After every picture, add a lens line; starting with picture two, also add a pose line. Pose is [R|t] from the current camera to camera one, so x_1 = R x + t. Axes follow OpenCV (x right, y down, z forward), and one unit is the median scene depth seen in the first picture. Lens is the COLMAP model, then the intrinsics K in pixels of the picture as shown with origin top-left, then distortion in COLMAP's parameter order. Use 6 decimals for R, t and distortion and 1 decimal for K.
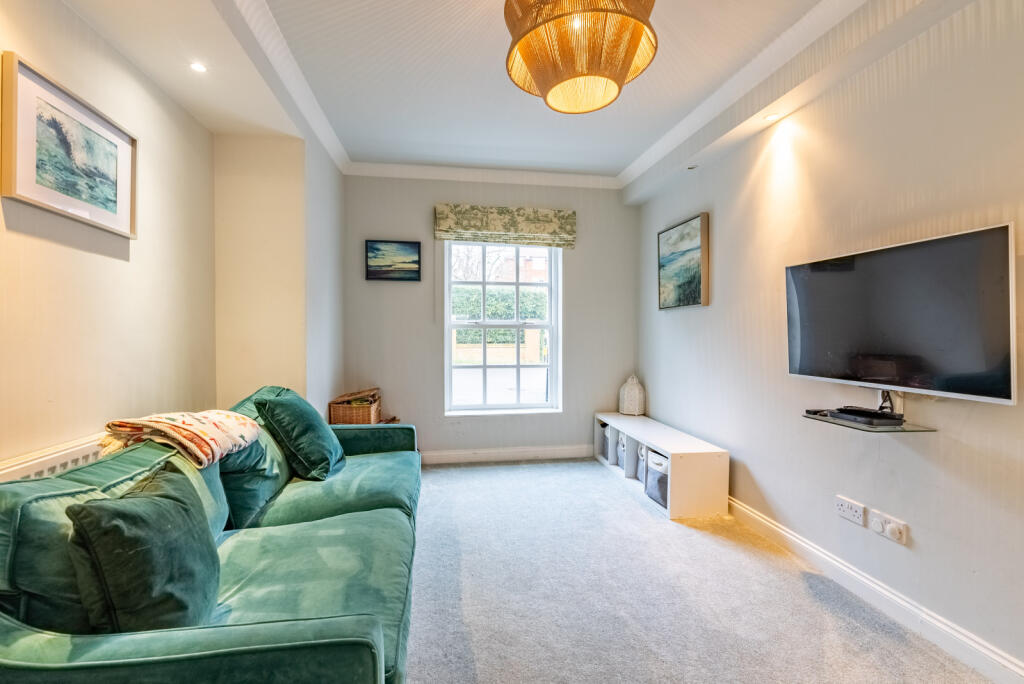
lens RADIAL K [[470.2, 0, 515.0], [0, 470.2, 341.3], [0, 0, 1]] dist [-0.008757, 0.002820]
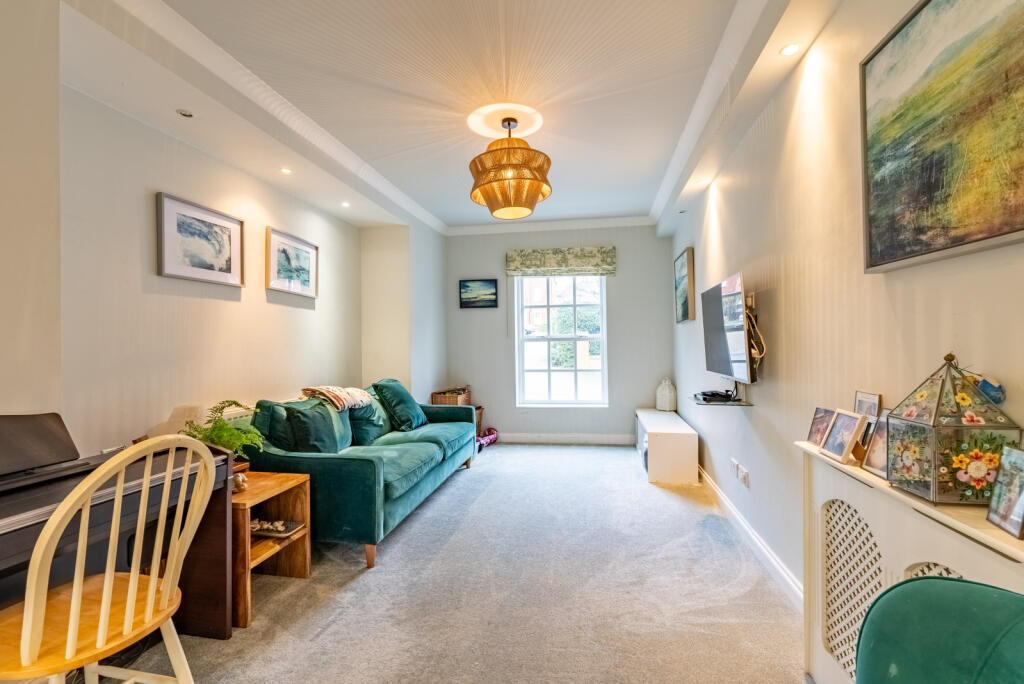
lens RADIAL K [[470.2, 0, 513.6], [0, 470.2, 340.6], [0, 0, 1]] dist [-0.008757, 0.002820]
pose [[0.945495, -0.017650, -0.325157, 0.351565], [0.008694, 0.999542, -0.028977, 0.011025], [0.325520, 0.024571, 0.945216, -0.341291]]
